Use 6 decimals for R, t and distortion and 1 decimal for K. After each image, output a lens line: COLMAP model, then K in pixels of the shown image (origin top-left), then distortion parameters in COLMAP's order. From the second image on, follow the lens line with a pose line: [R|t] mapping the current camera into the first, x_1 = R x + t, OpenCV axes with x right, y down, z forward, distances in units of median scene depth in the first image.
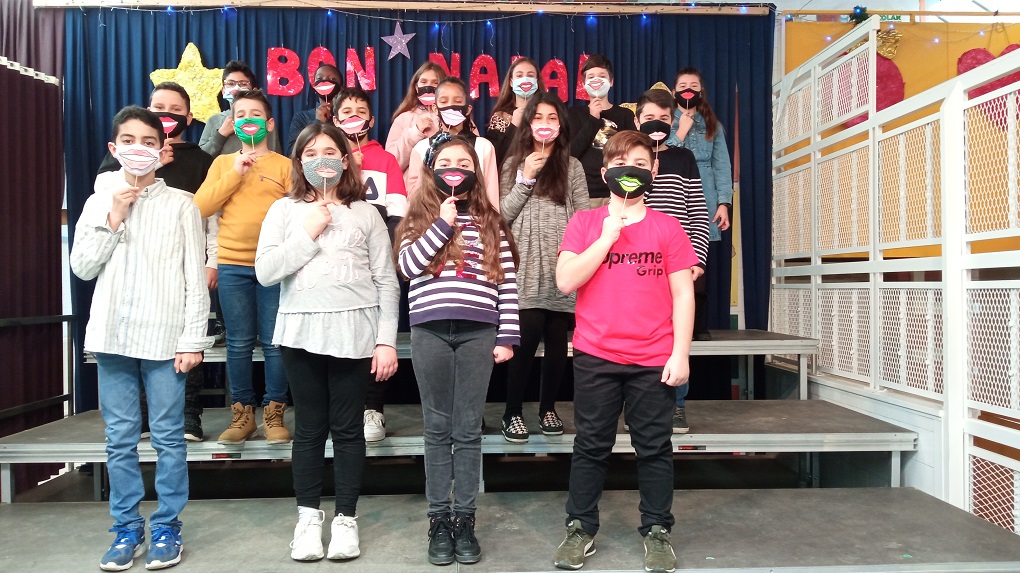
lens RADIAL K [[794.0, 0, 512.0], [0, 794.0, 284.2], [0, 0, 1]] dist [0.014004, -0.029165]
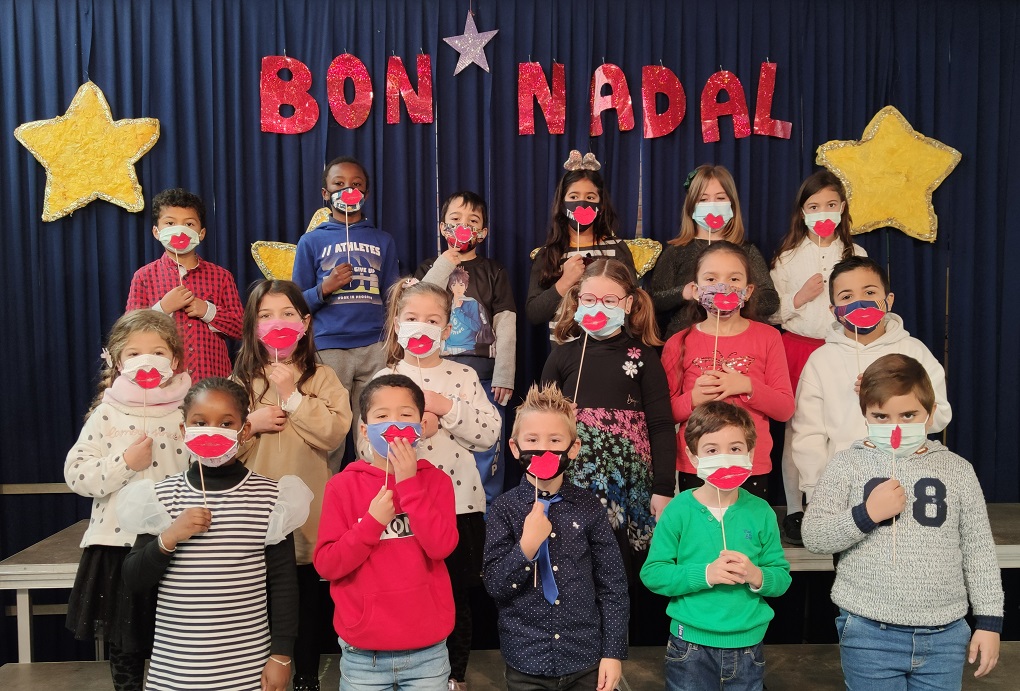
lens RADIAL K [[695.4, 0, 506.2], [0, 695.4, 356.7], [0, 0, 1]] dist [0.009739, -0.012886]
pose [[0.999655, -0.003297, -0.026059, -0.102281], [0.003857, 0.999763, 0.021444, -0.073711], [0.025982, -0.021537, 0.999430, 0.457016]]
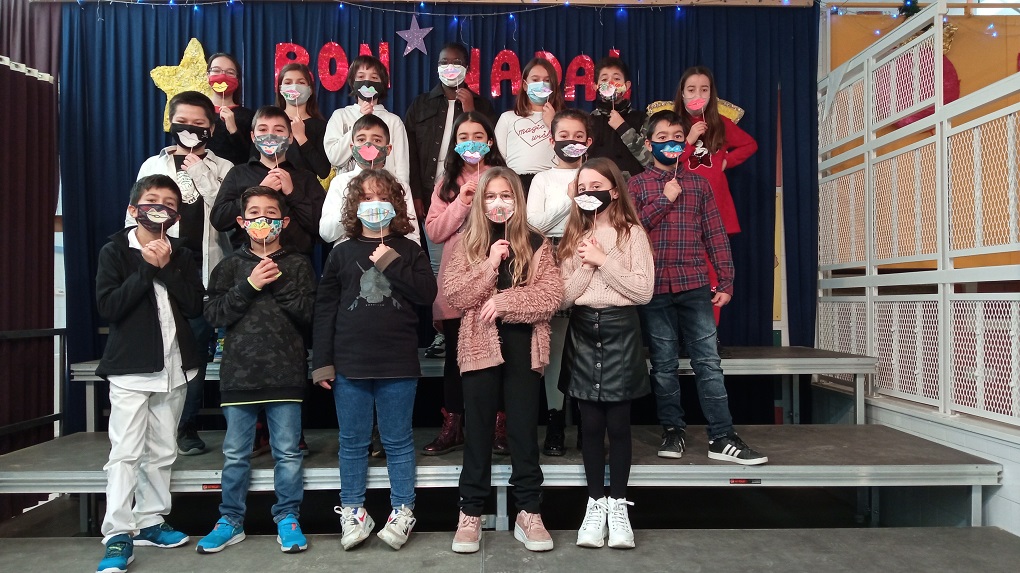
lens RADIAL K [[794.0, 0, 510.7], [0, 794.0, 284.8], [0, 0, 1]] dist [0.014004, -0.029165]
pose [[0.999767, 0.001749, -0.021517, -0.009588], [-0.002159, 0.999817, -0.019025, 0.004037], [0.021480, 0.019067, 0.999587, 0.075153]]
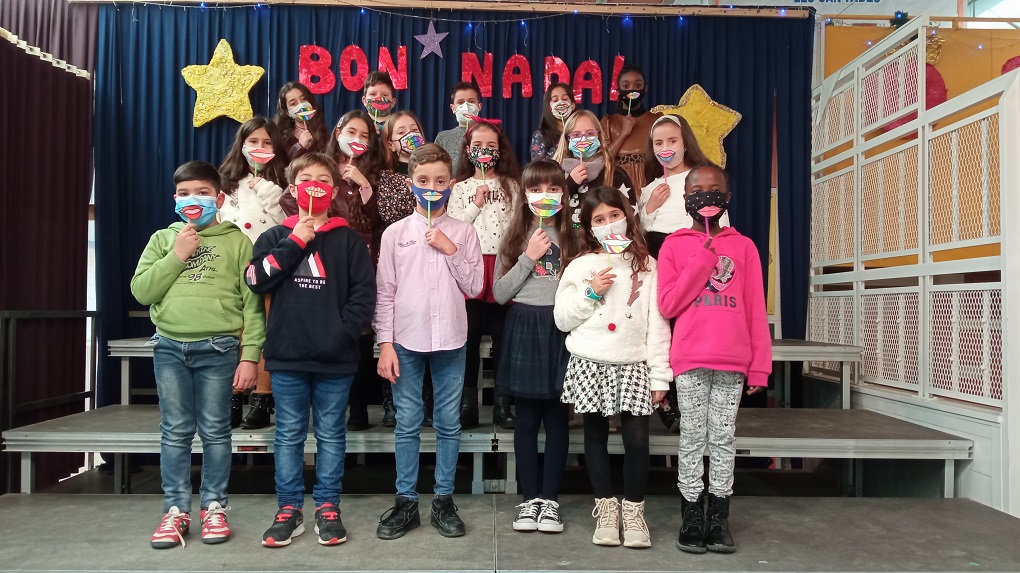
lens RADIAL K [[794.0, 0, 511.9], [0, 794.0, 286.7], [0, 0, 1]] dist [0.014004, -0.029165]
pose [[0.999655, 0.016083, -0.020761, -0.017468], [-0.016629, 0.999513, -0.026407, 0.025286], [0.020326, 0.026743, 0.999436, 0.022608]]
